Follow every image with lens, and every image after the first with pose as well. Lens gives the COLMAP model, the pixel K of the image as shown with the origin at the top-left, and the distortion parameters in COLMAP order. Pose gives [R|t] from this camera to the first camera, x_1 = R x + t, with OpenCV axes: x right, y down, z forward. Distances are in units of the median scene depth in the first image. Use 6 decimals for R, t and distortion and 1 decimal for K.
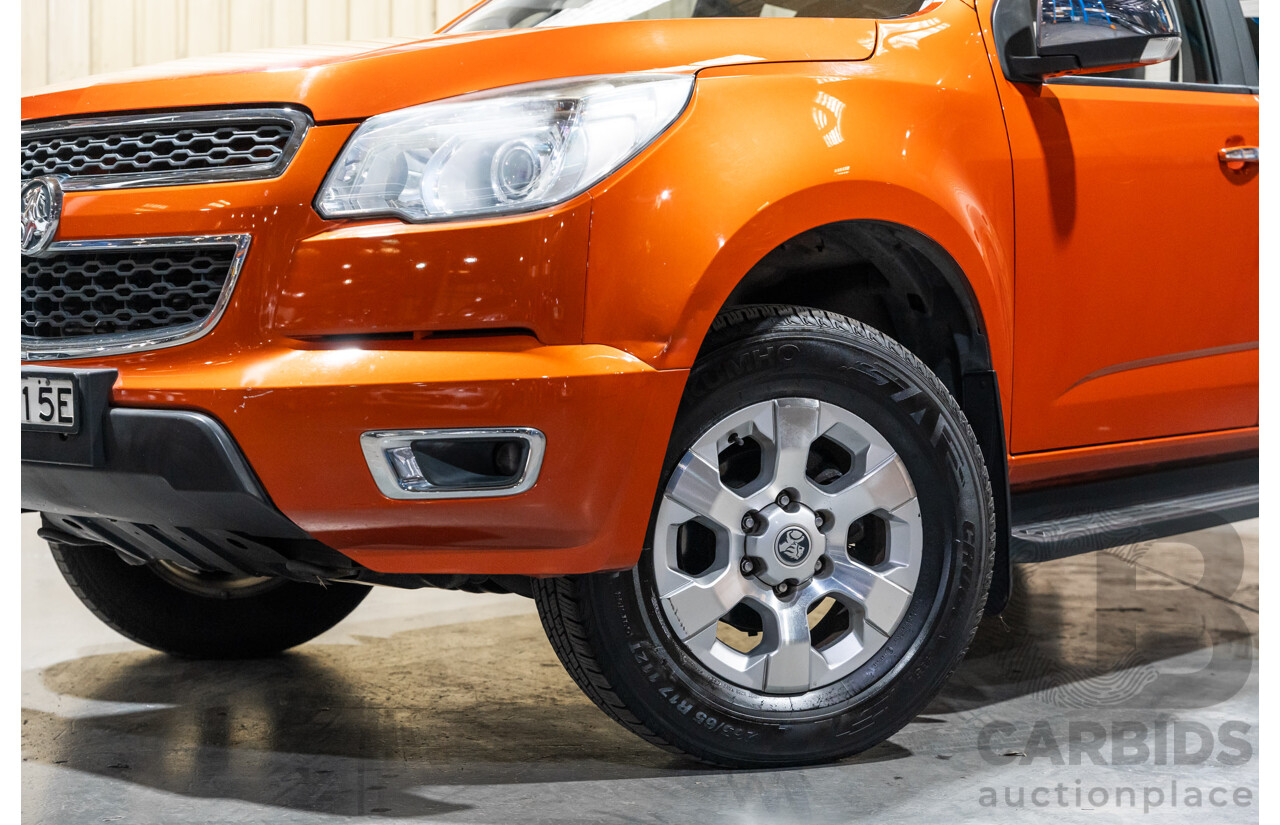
lens RADIAL K [[2087.9, 0, 640.0], [0, 2087.9, 412.5], [0, 0, 1]] dist [0.030971, 0.027241]
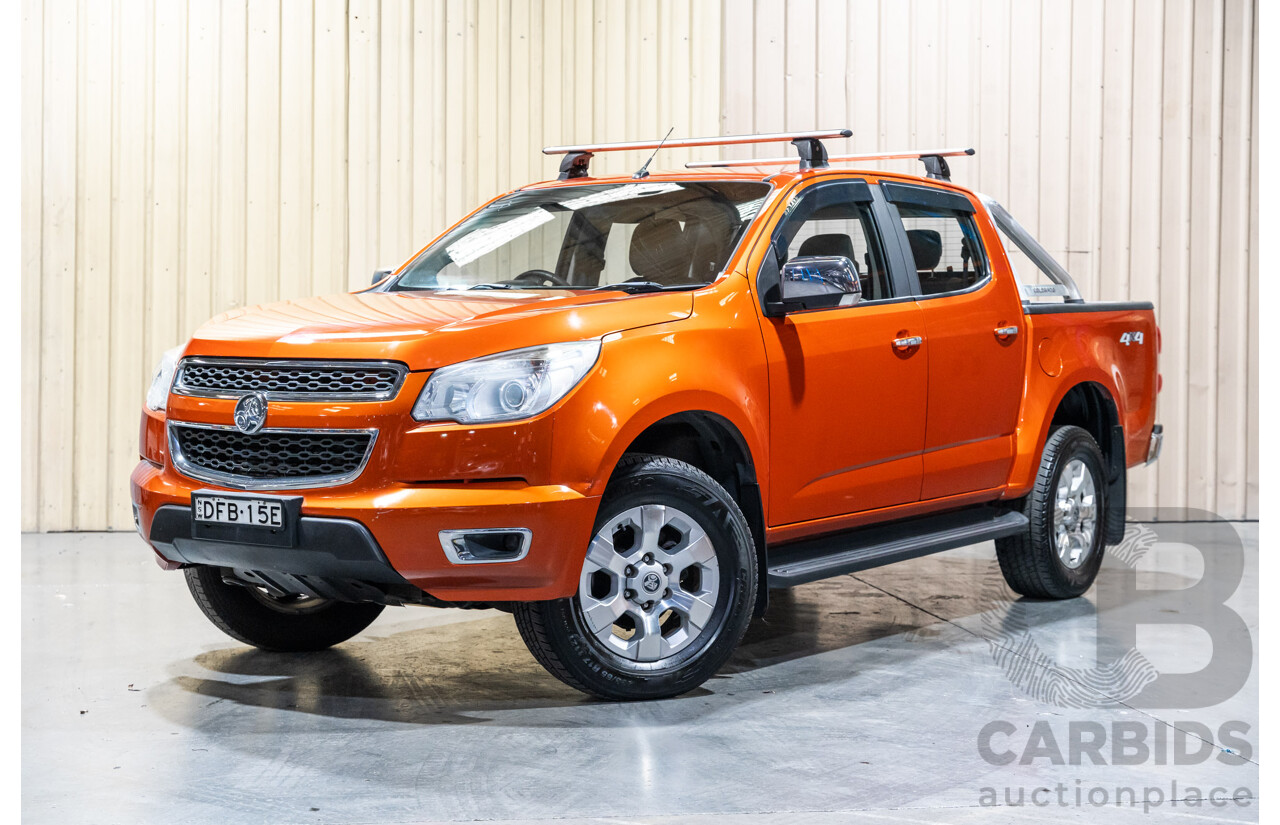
lens RADIAL K [[2087.9, 0, 640.0], [0, 2087.9, 412.5], [0, 0, 1]] dist [0.030971, 0.027241]
pose [[0.995389, -0.004647, 0.095811, -0.117776], [0.004910, 0.999985, -0.002501, -0.085983], [-0.095798, 0.002960, 0.995396, -0.883786]]
